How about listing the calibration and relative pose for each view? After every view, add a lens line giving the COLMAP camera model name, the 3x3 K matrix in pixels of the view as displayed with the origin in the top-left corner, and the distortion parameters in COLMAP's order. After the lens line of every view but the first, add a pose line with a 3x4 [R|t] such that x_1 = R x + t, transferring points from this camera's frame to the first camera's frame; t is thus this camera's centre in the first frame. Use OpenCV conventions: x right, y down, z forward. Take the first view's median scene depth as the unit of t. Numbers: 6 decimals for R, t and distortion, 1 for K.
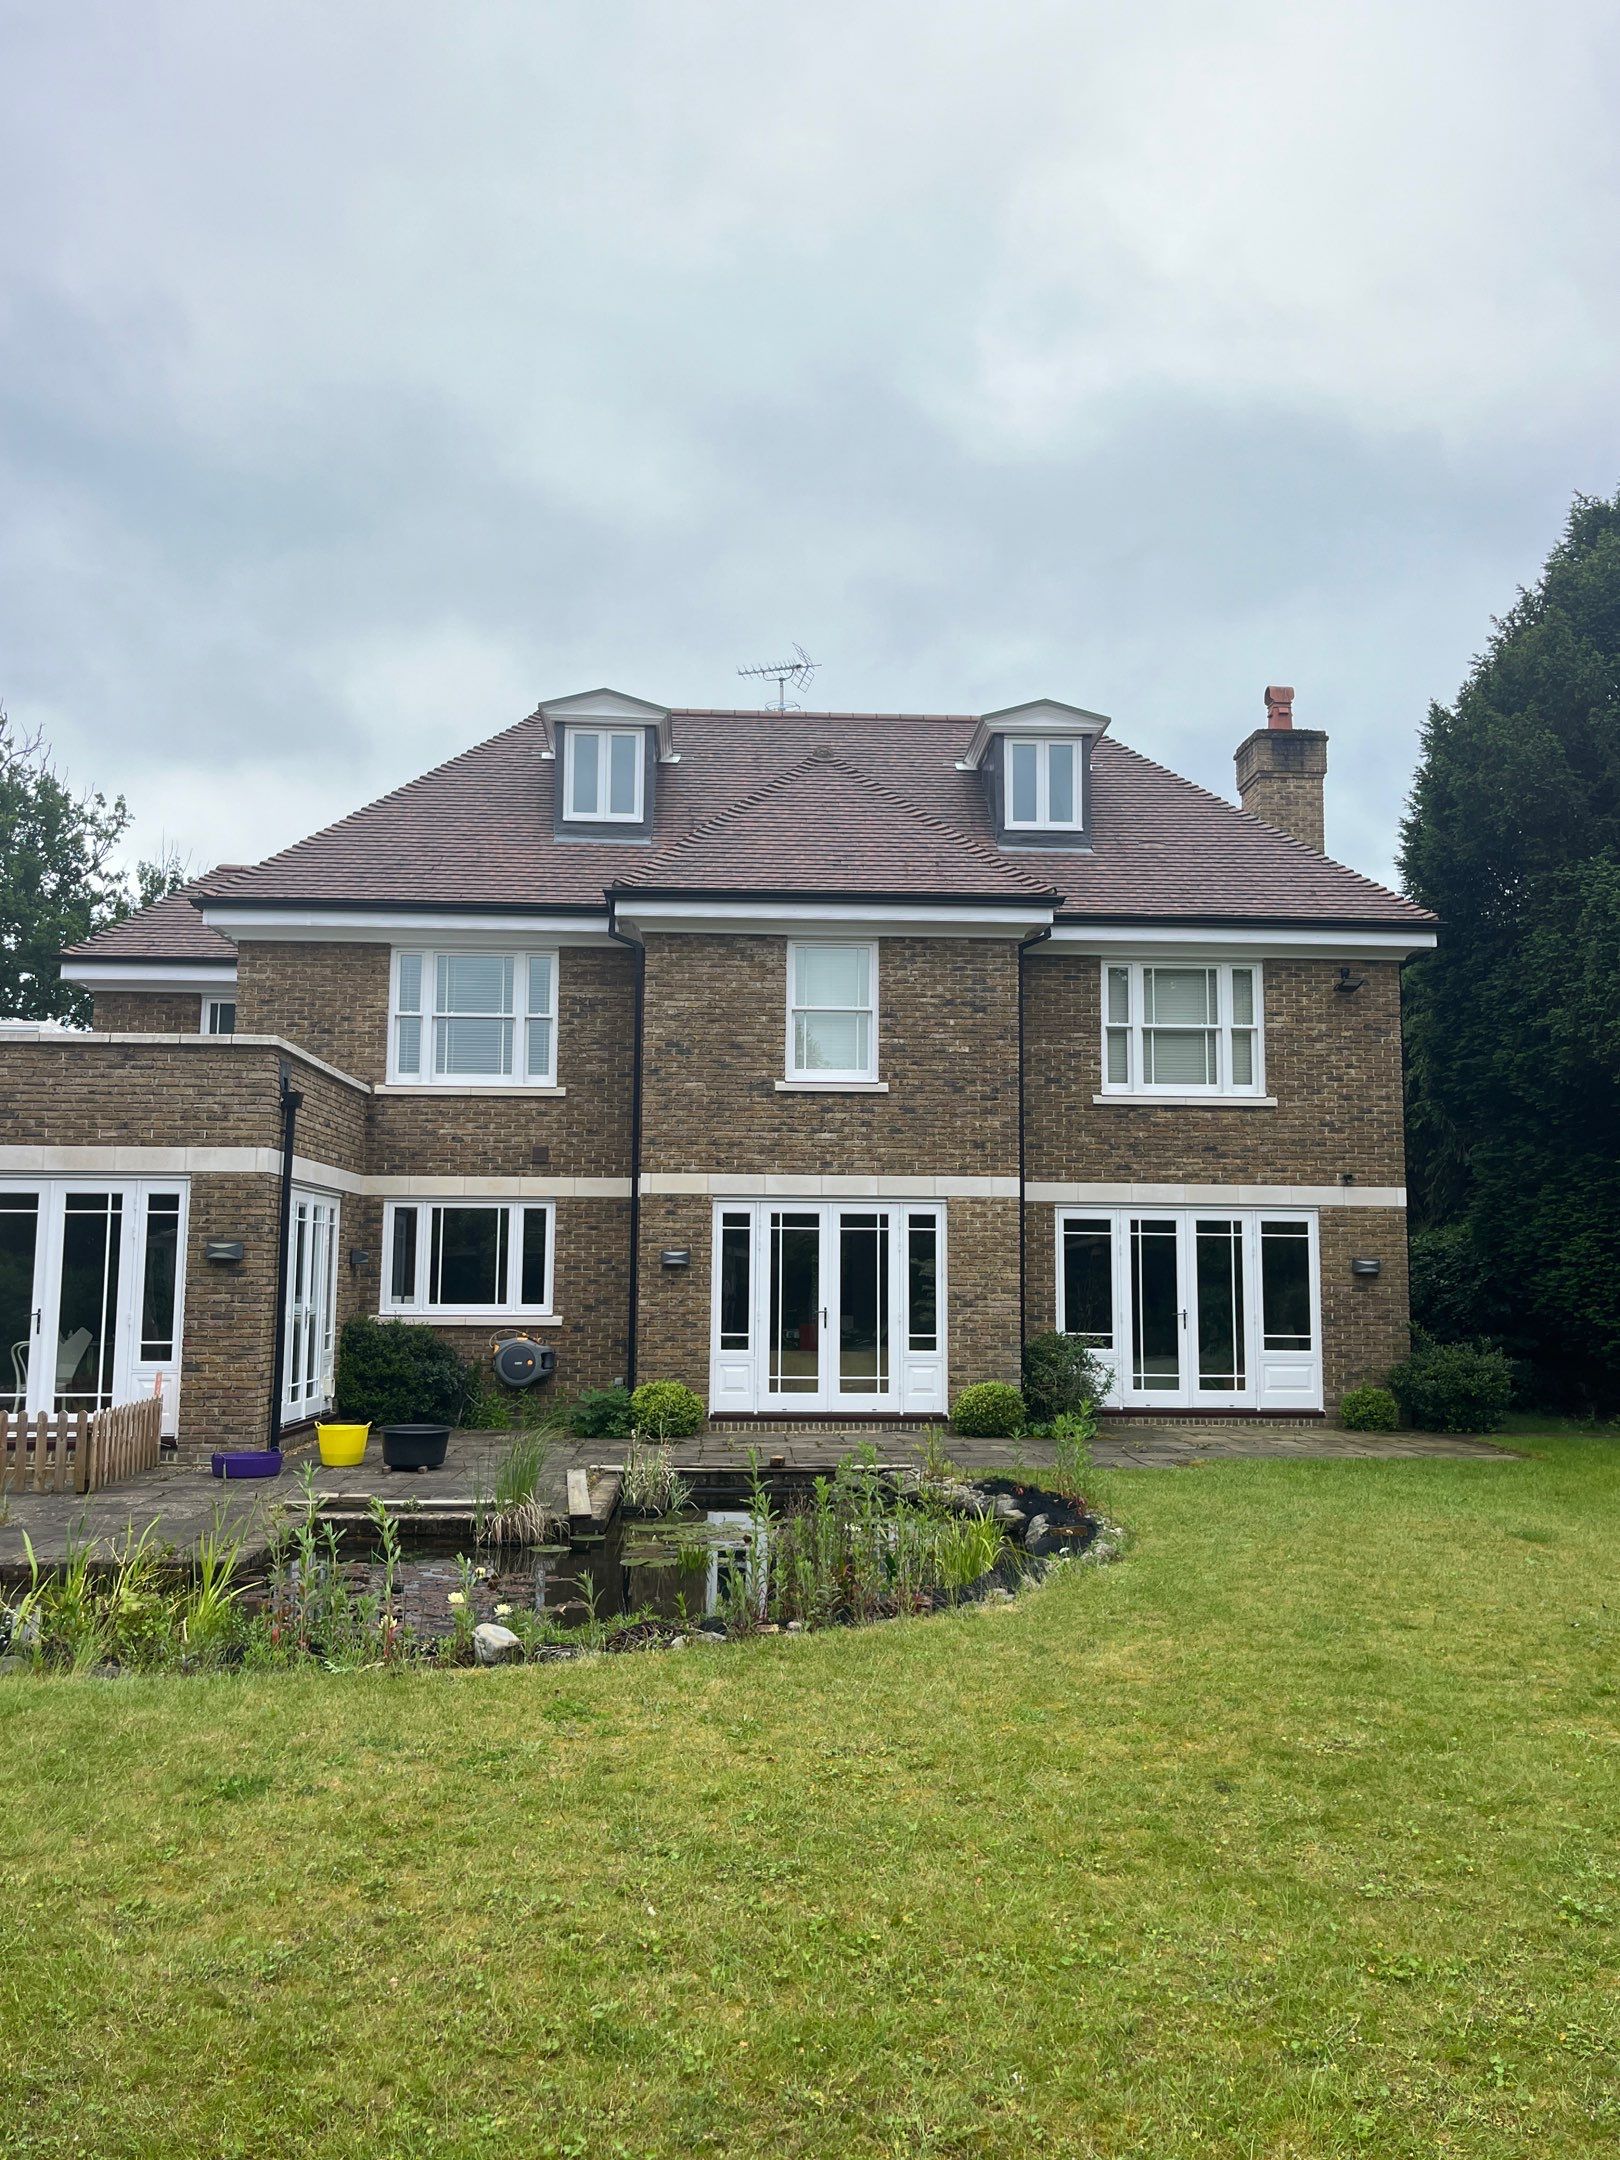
lens RADIAL K [[1732.5, 0, 801.1], [0, 1732.5, 1083.5], [0, 0, 1]] dist [0.152799, -0.595943]
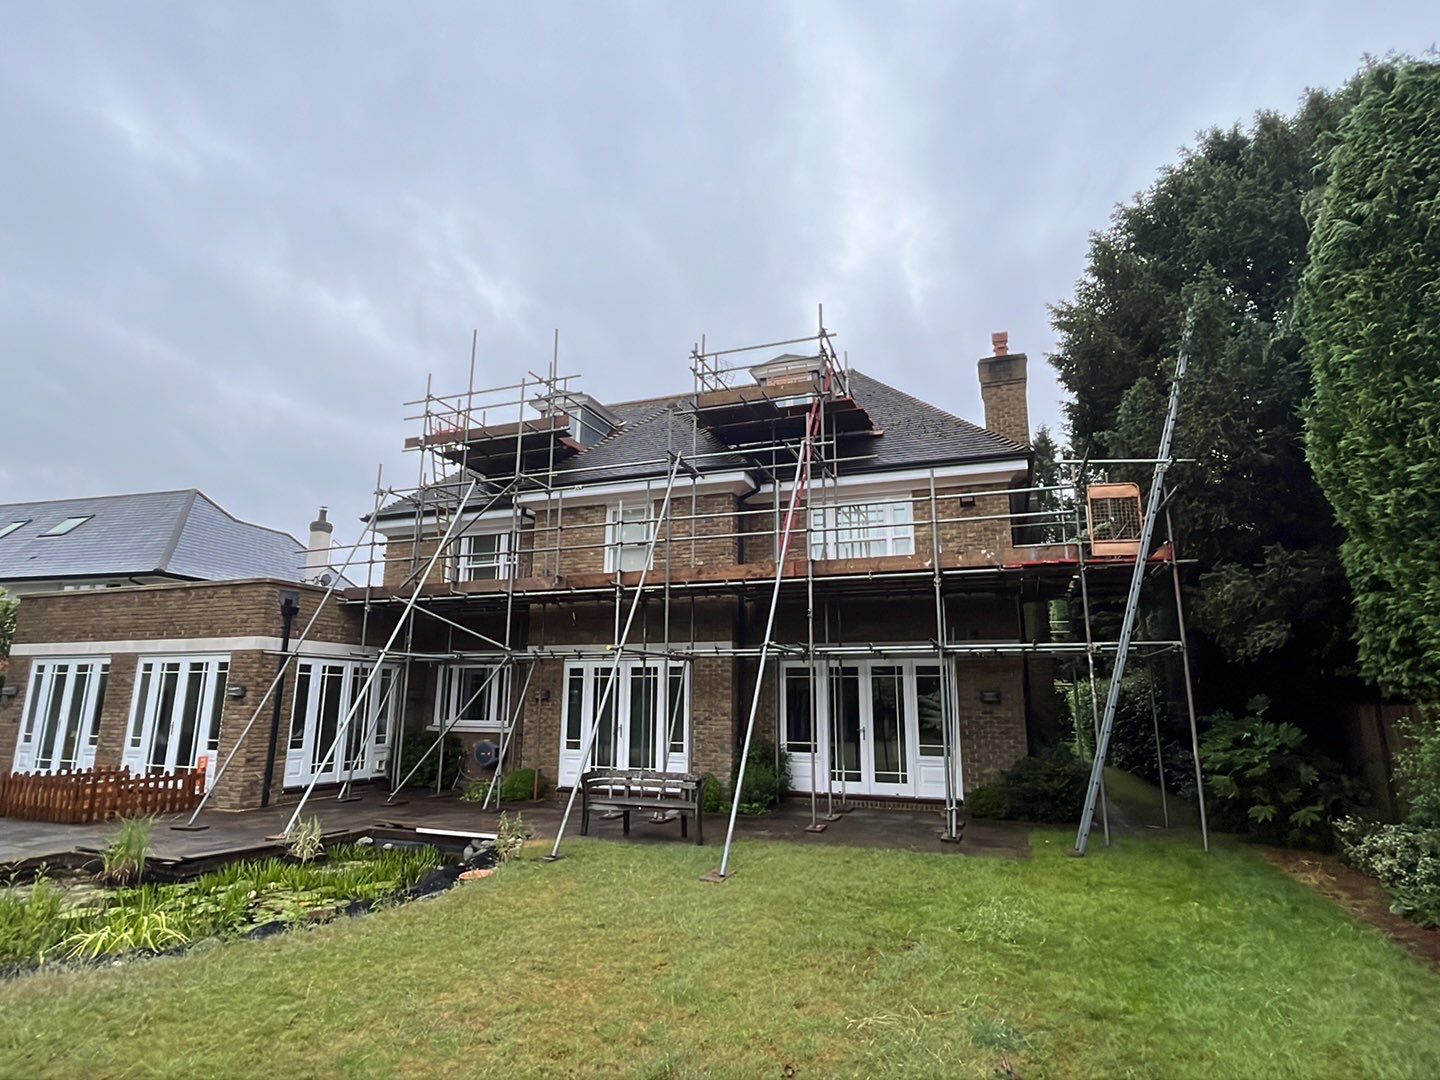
lens RADIAL K [[771.8, 0, 720.0], [0, 771.8, 540.0], [0, 0, 1]] dist [-0.007942, -0.001799]
pose [[0.916209, -0.085288, -0.391518, 0.385074], [0.046232, 0.993060, -0.108138, 0.036930], [0.398024, 0.080976, 0.913794, 0.339895]]
